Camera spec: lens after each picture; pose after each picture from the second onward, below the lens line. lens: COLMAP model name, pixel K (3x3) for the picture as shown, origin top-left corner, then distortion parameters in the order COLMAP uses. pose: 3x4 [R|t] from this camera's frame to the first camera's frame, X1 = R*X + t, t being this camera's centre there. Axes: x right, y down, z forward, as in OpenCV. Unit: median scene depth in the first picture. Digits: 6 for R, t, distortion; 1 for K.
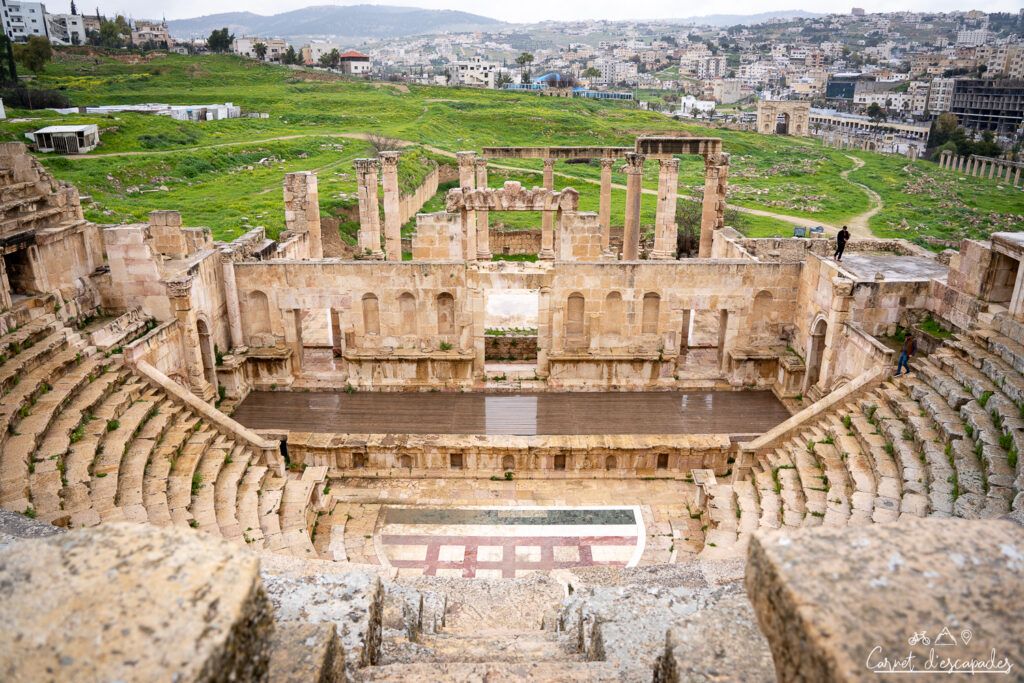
lens RADIAL K [[700.8, 0, 521.0], [0, 700.8, 315.0], [0, 0, 1]] dist [-0.141946, 0.088244]
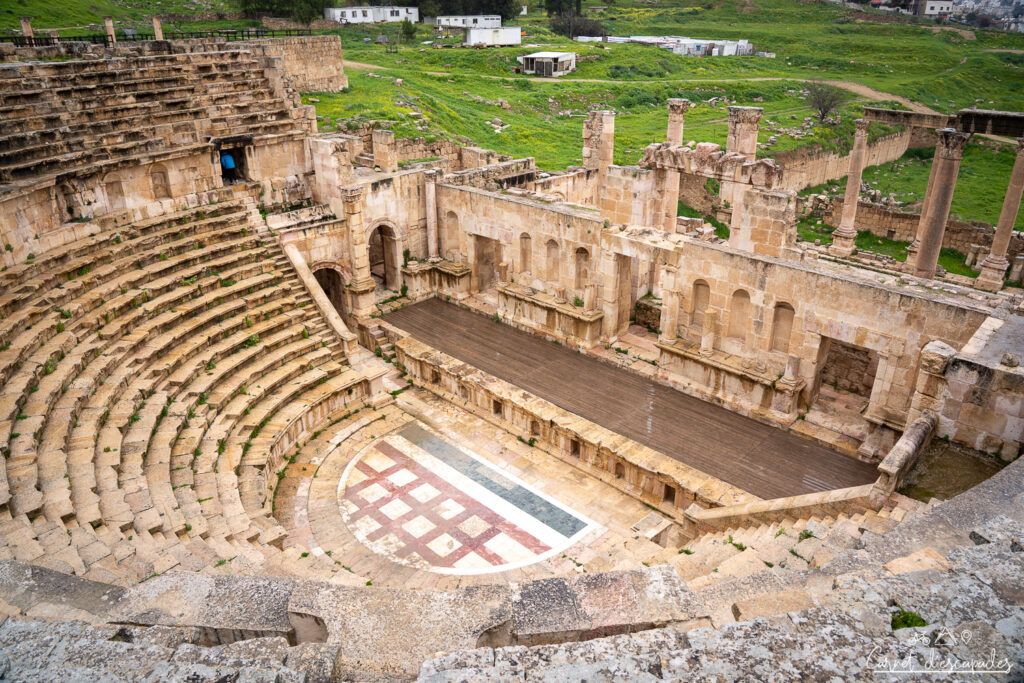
lens RADIAL K [[700.8, 0, 521.0], [0, 700.8, 315.0], [0, 0, 1]] dist [-0.141946, 0.088244]
pose [[0.728927, 0.266570, -0.630560, 0.461463], [-0.213322, 0.963660, 0.160788, -0.079501], [0.650506, 0.017310, 0.759304, 0.210805]]
